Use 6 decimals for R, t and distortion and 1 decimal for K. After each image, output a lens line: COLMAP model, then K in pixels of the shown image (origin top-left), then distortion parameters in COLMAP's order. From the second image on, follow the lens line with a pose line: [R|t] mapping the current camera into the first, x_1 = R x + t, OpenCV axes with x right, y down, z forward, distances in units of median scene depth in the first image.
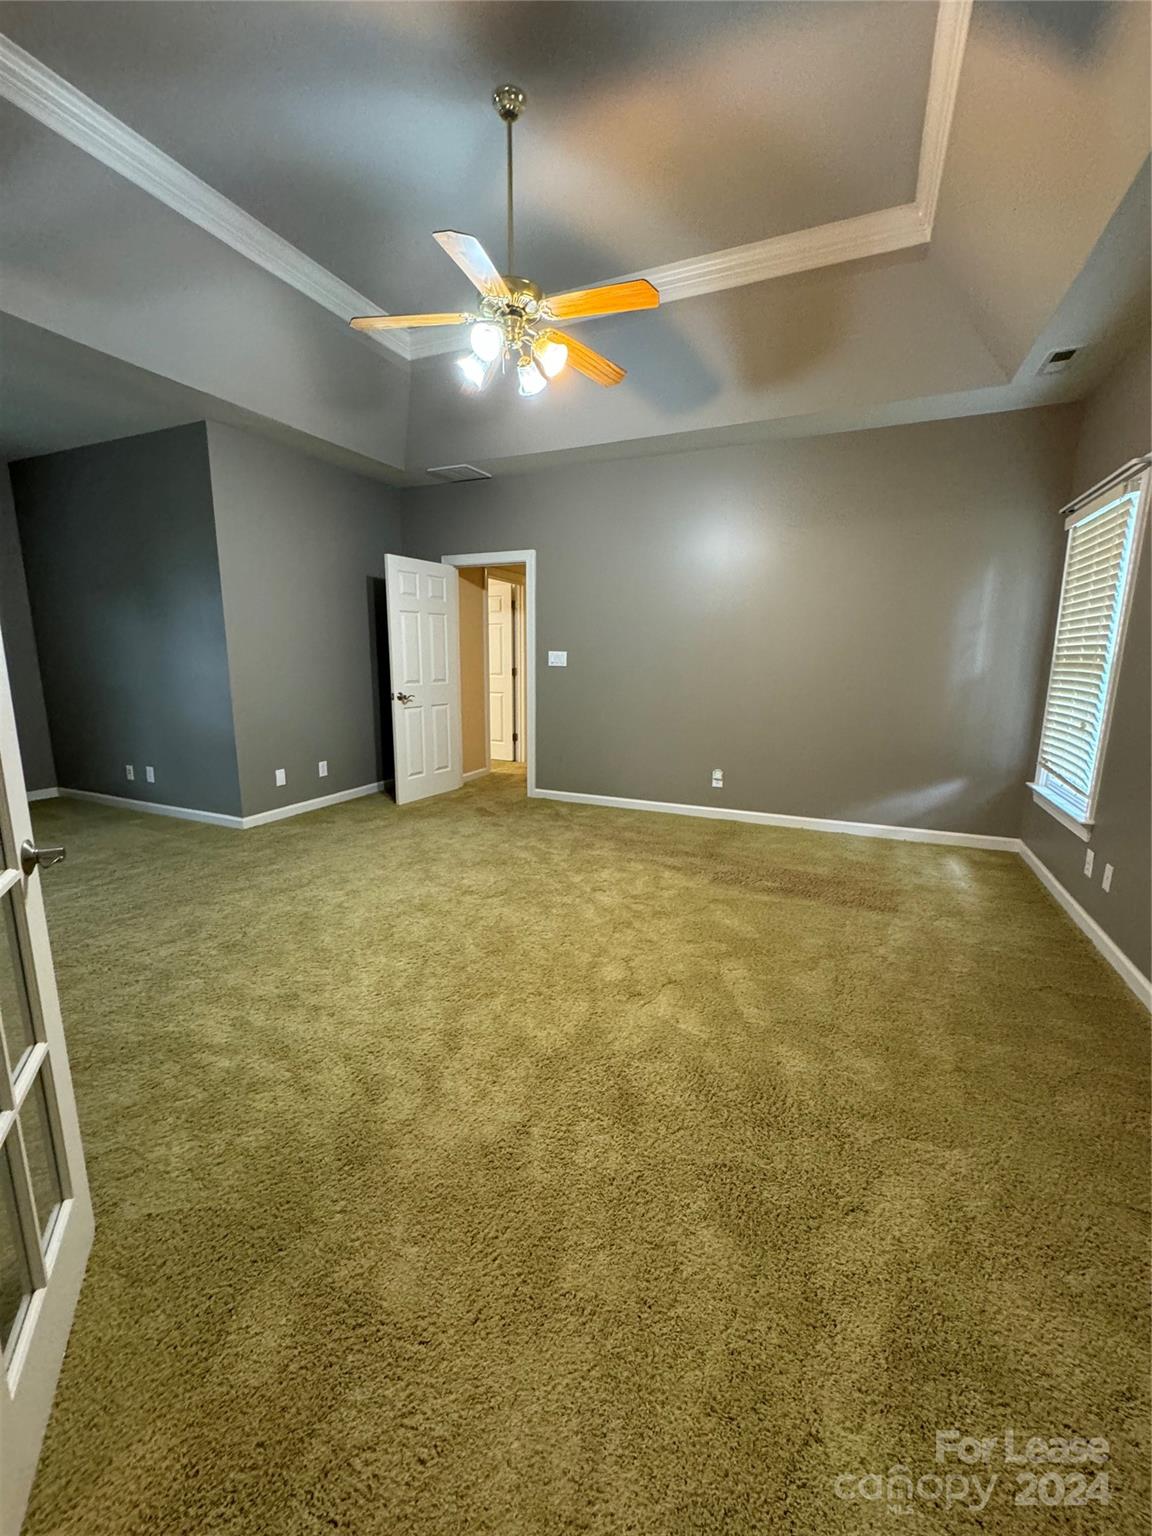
lens RADIAL K [[622.8, 0, 571.5], [0, 622.8, 768.0], [0, 0, 1]] dist [-0.002697, 0.000417]
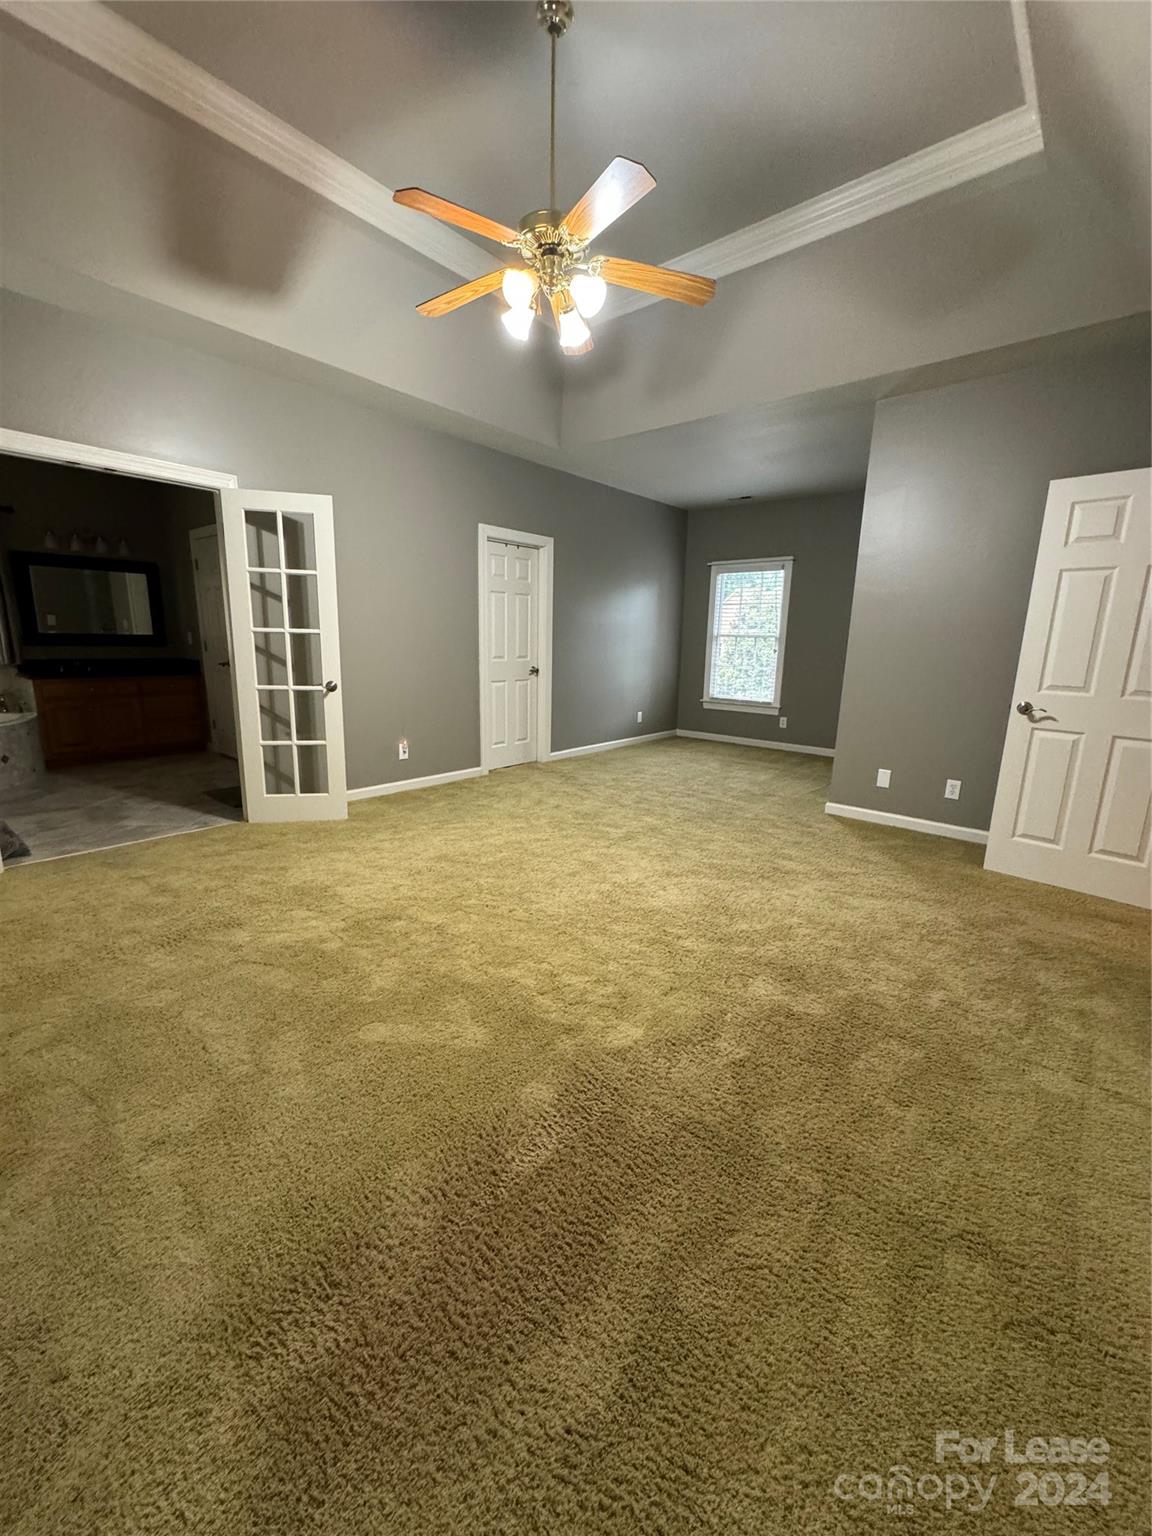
lens RADIAL K [[622.8, 0, 572.6], [0, 622.8, 769.1], [0, 0, 1]] dist [-0.002697, 0.000417]
pose [[-0.284948, 0.190703, -0.939381, 0.532394], [-0.199981, 0.946617, 0.252833, -0.143686], [0.937450, 0.259902, -0.231599, 0.845722]]
